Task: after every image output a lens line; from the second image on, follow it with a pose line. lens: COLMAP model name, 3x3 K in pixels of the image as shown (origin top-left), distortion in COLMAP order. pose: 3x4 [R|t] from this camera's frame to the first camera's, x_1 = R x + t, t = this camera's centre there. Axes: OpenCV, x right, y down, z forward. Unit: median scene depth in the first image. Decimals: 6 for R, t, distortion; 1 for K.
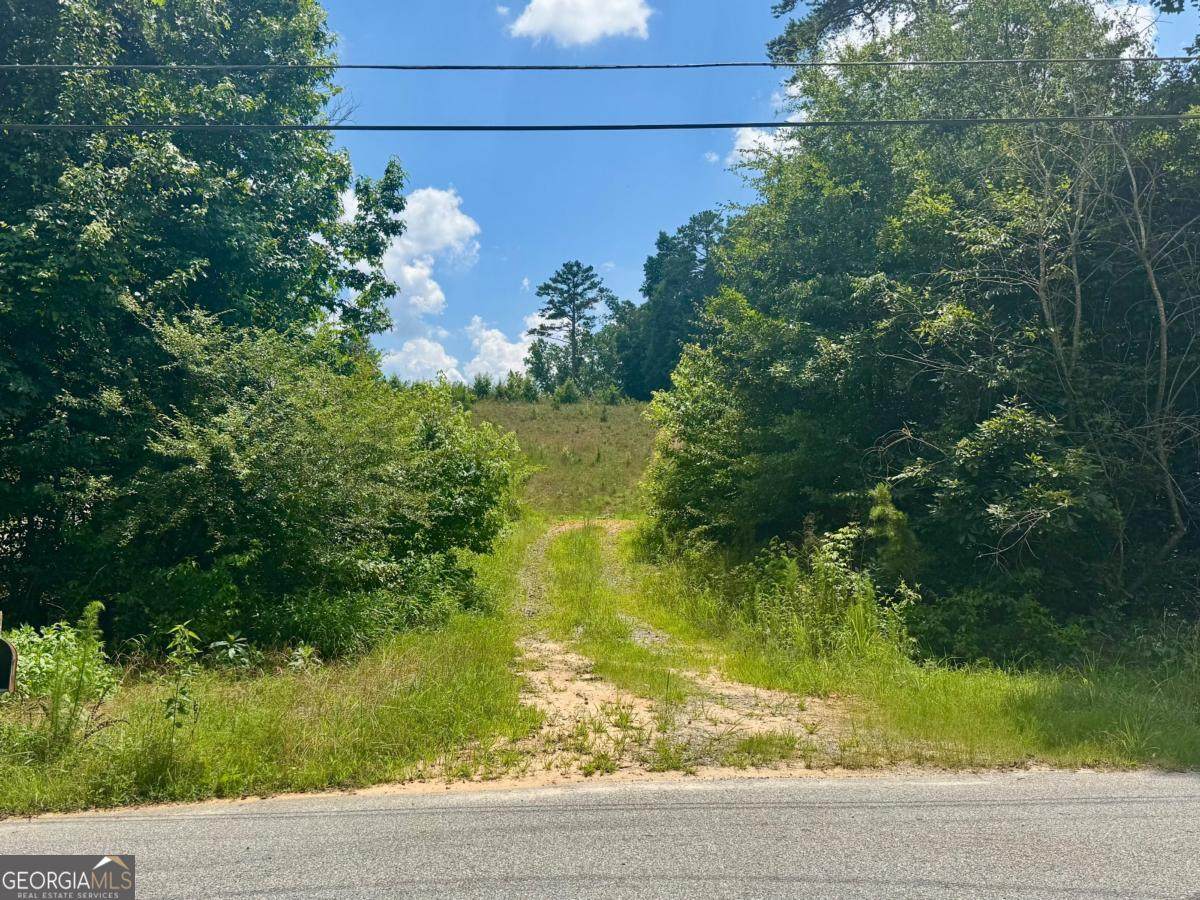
lens RADIAL K [[922.9, 0, 600.9], [0, 922.9, 450.4], [0, 0, 1]] dist [0.006409, 0.001842]
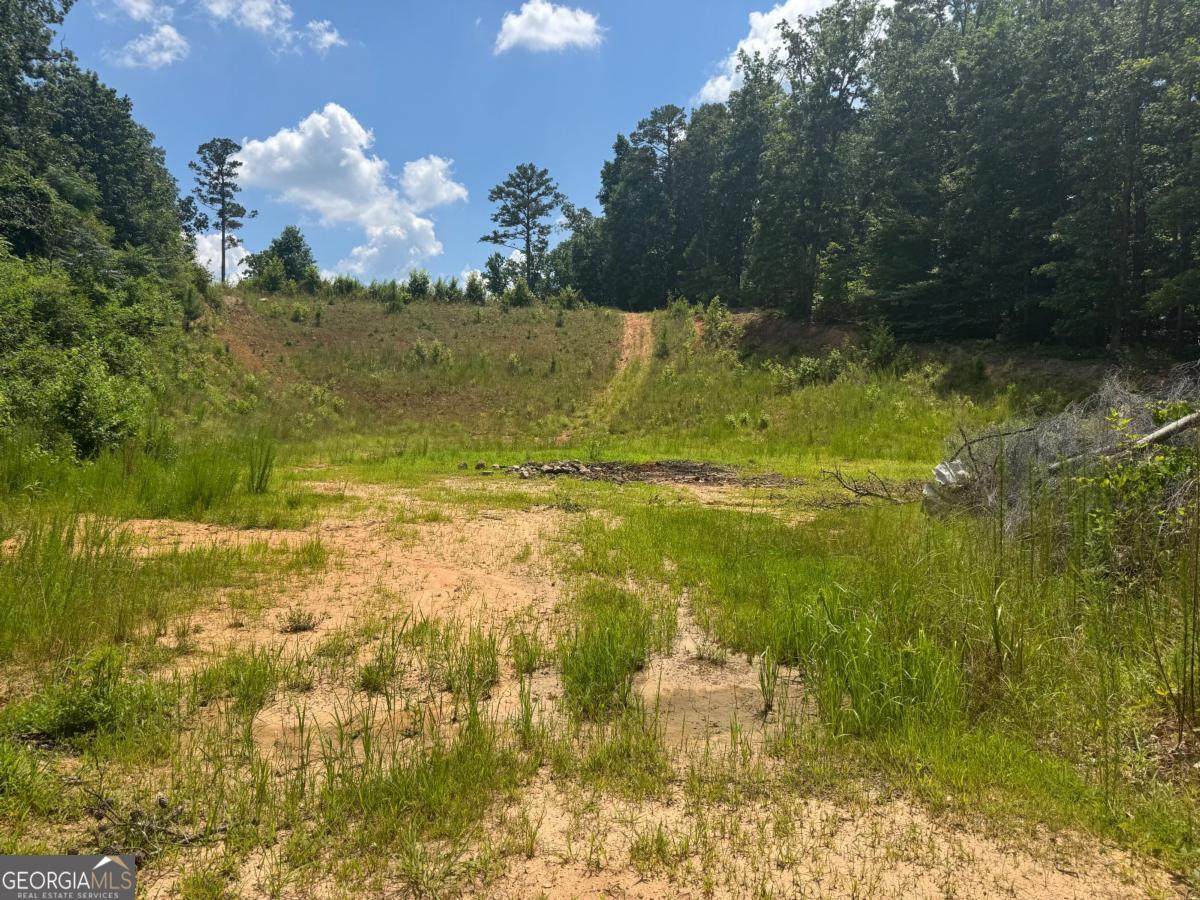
lens RADIAL K [[834.9, 0, 603.0], [0, 834.9, 454.8], [0, 0, 1]] dist [0.005032, 0.000038]
pose [[0.998517, -0.002686, 0.054368, 0.000473], [-0.003137, 0.994282, 0.106739, 0.002506], [-0.054344, -0.106751, 0.992799, 0.102056]]
